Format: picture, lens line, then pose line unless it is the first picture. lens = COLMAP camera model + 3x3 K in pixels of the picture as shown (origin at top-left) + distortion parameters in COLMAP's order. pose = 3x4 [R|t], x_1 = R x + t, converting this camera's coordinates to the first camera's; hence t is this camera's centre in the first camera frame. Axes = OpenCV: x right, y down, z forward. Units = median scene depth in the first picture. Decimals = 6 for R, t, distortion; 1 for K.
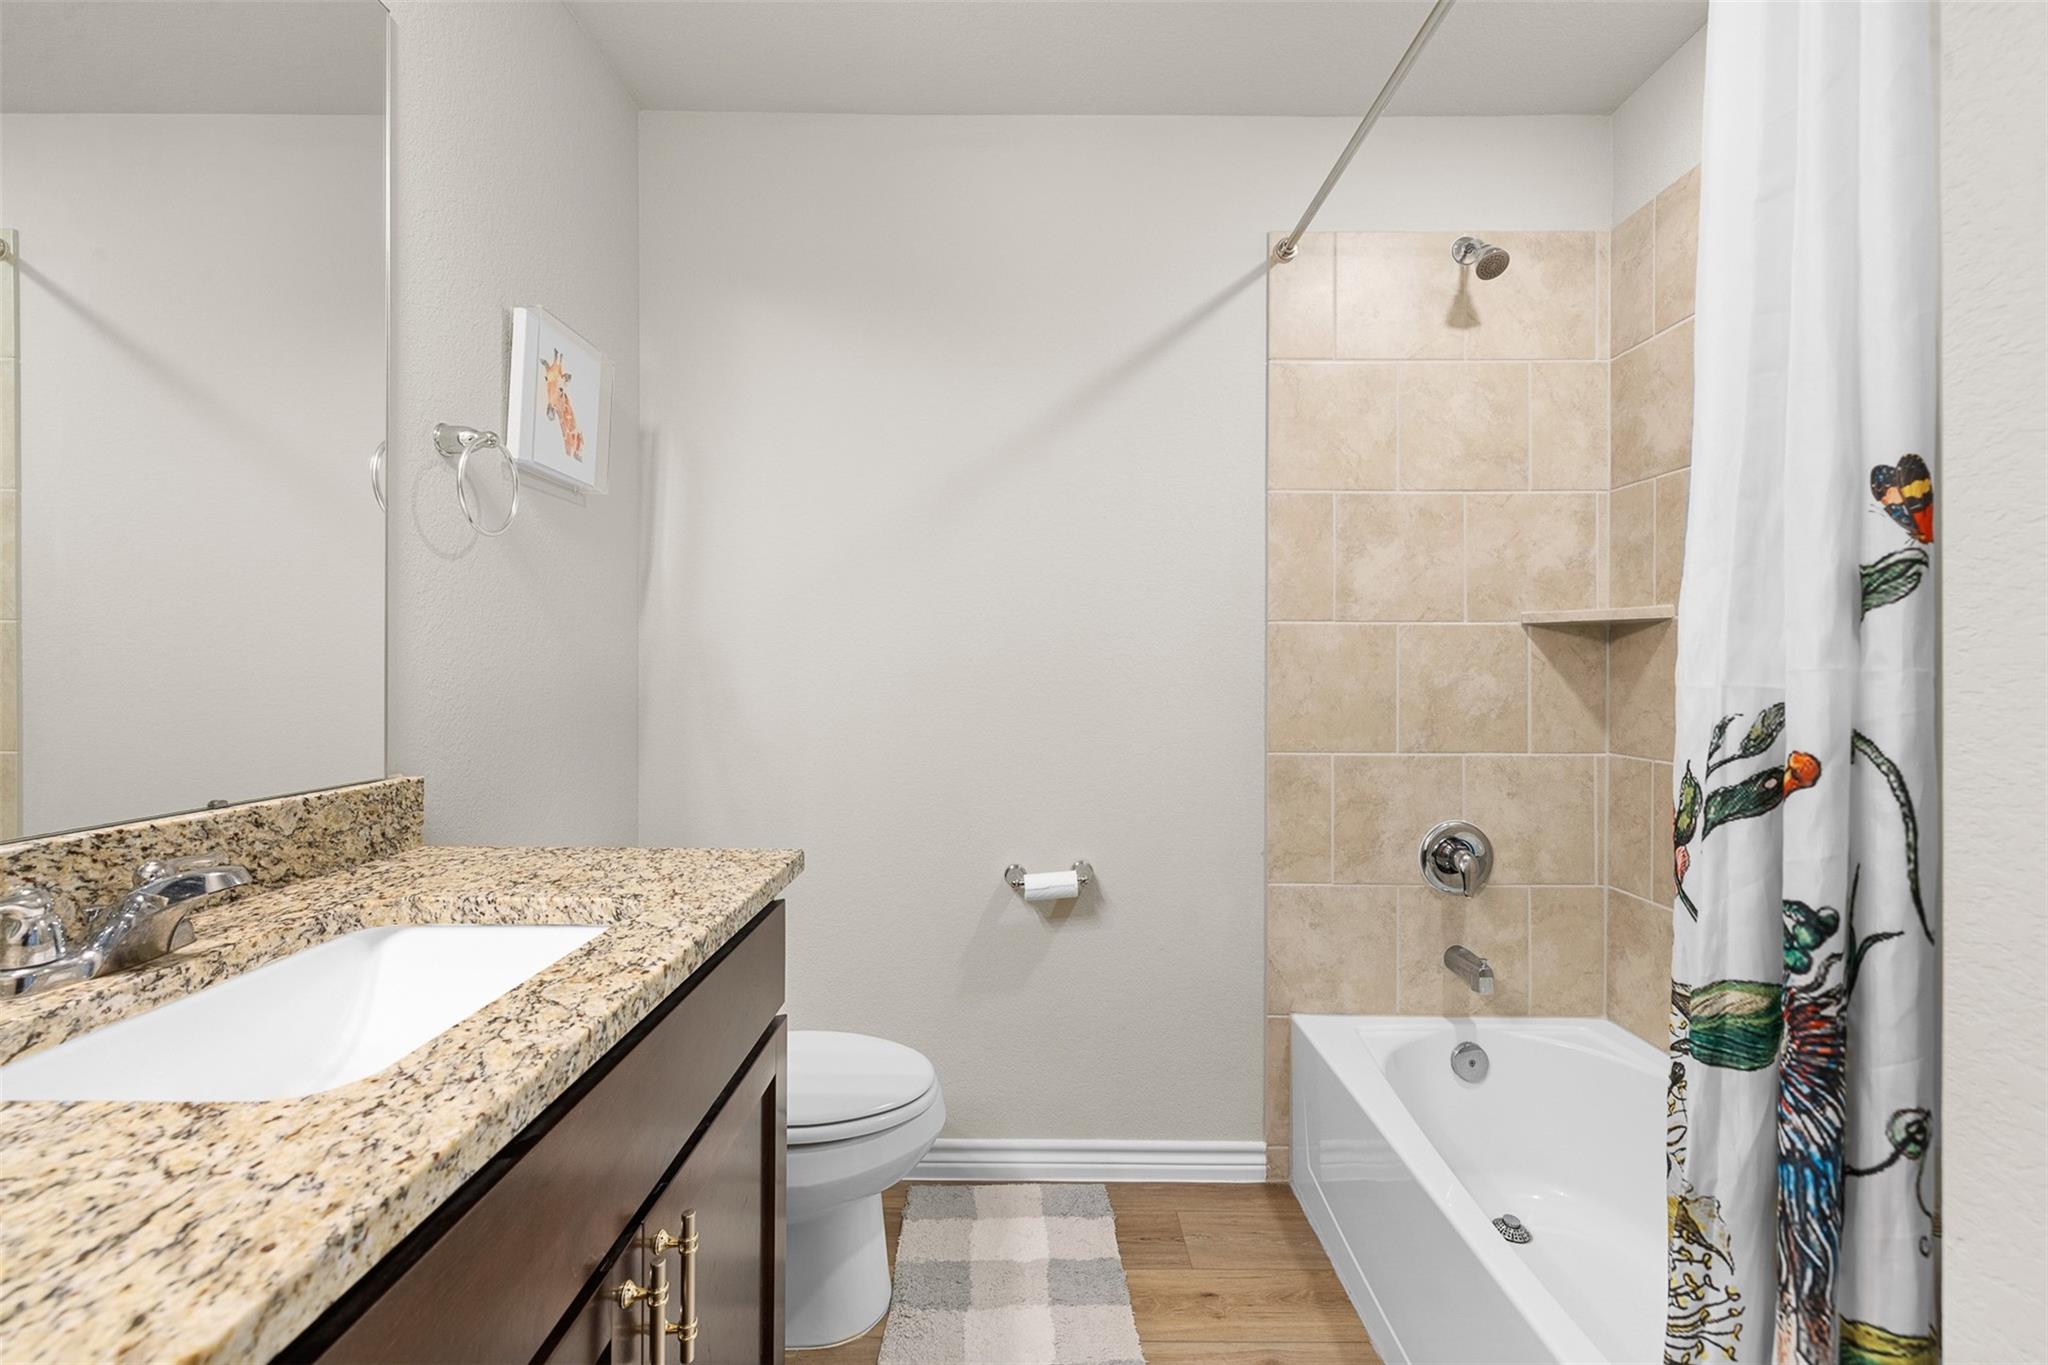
lens RADIAL K [[858.3, 0, 1026.0], [0, 858.3, 671.7], [0, 0, 1]] dist [0.000576, 0.000030]
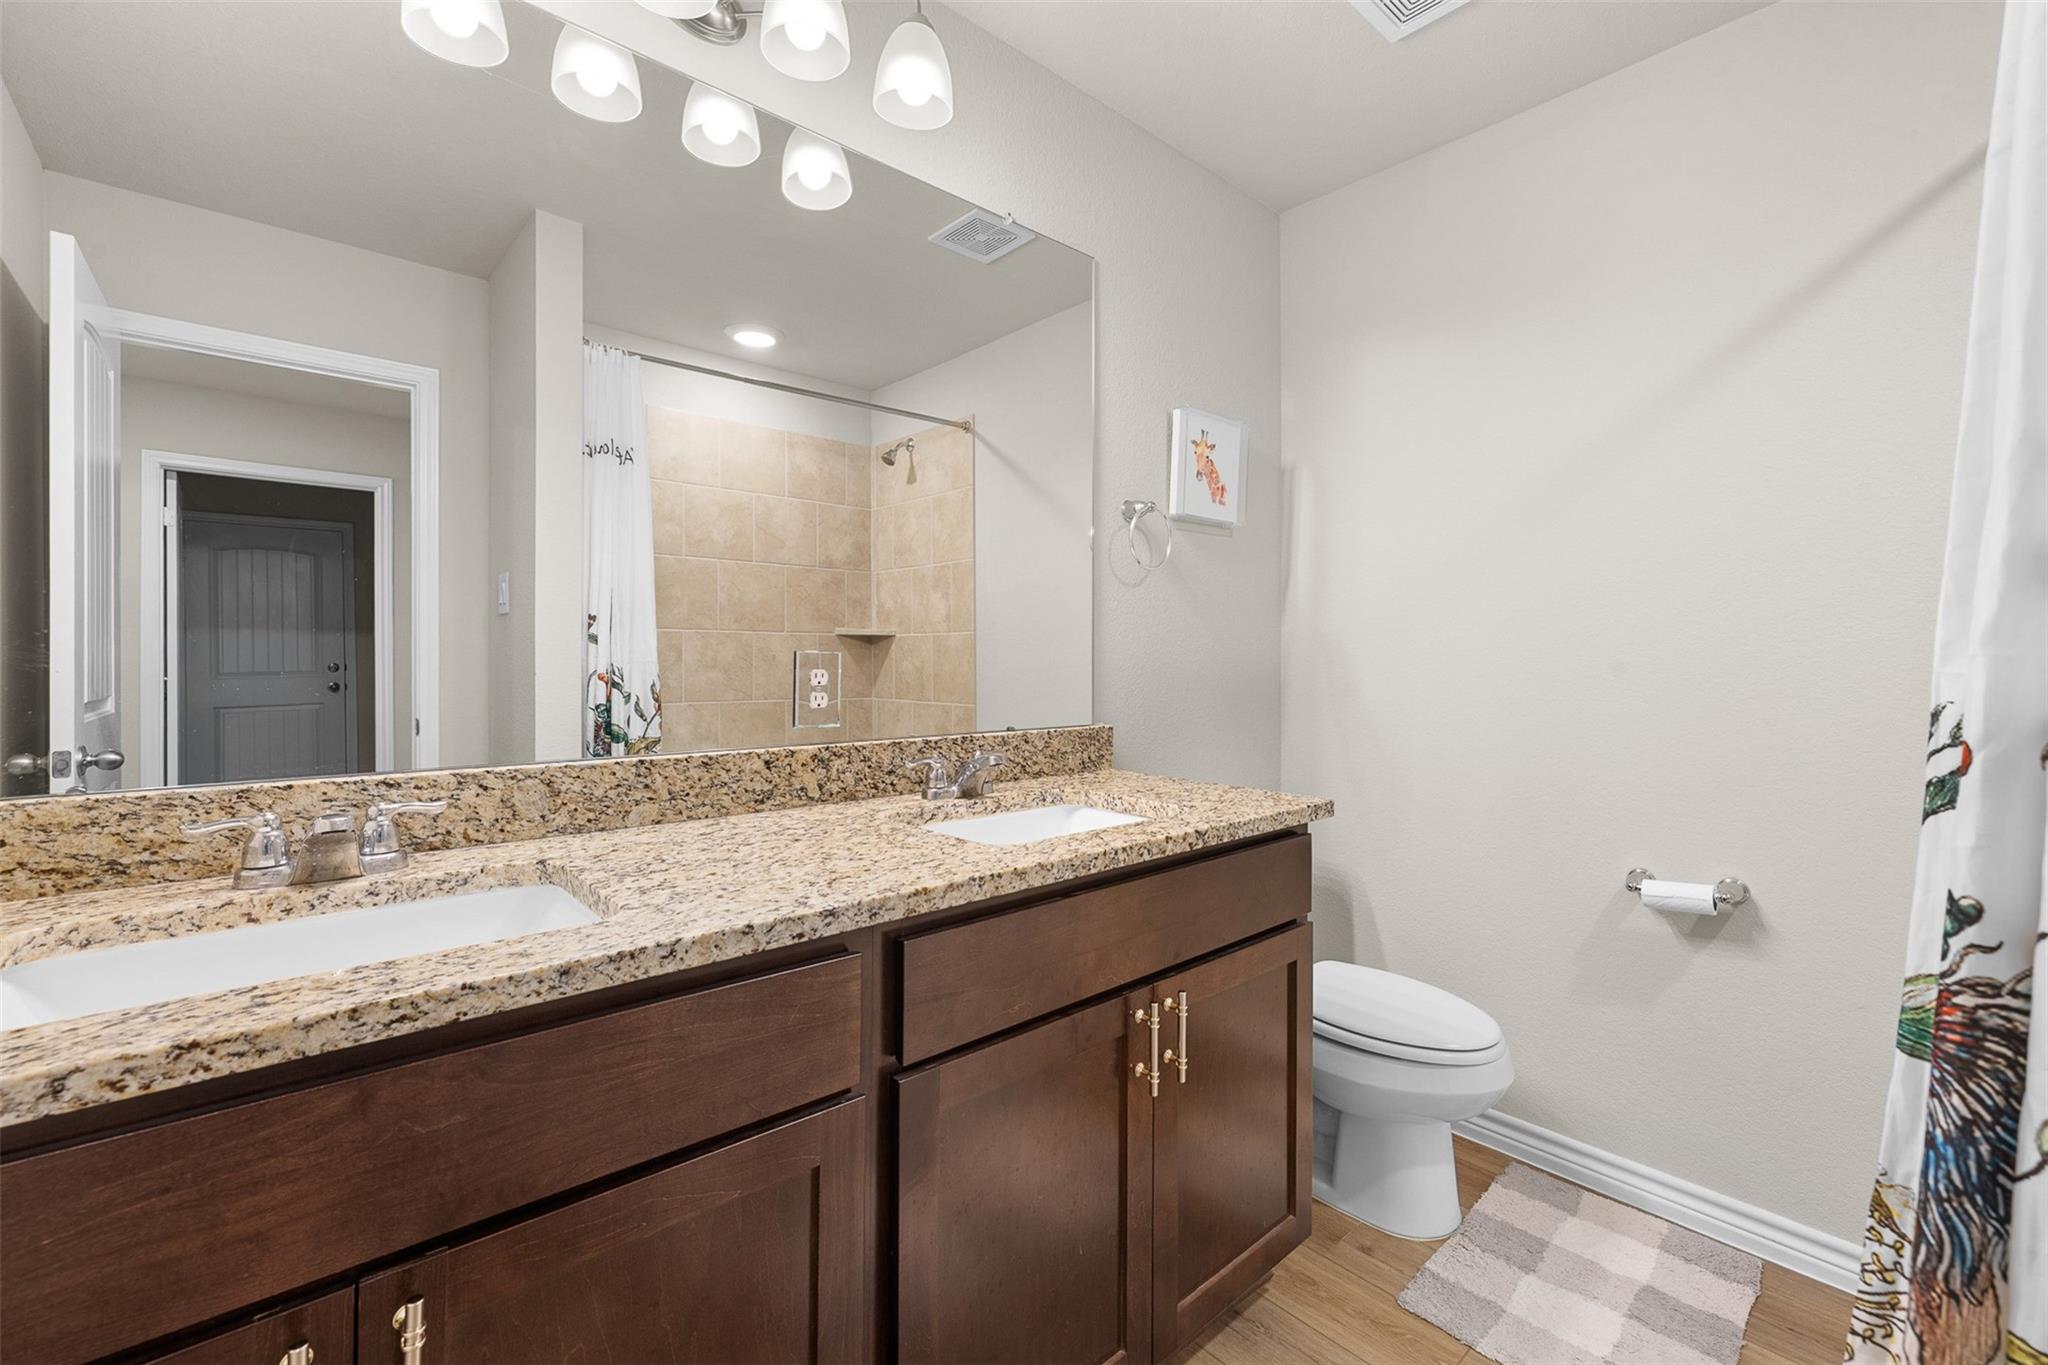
lens RADIAL K [[858.3, 0, 1026.0], [0, 858.3, 671.7], [0, 0, 1]] dist [0.000576, 0.000030]
pose [[0.666623, 0.010804, -0.745317, 0.612362], [-0.002494, 0.999922, 0.012264, 0.004401], [0.745391, -0.006317, 0.666597, -0.299555]]
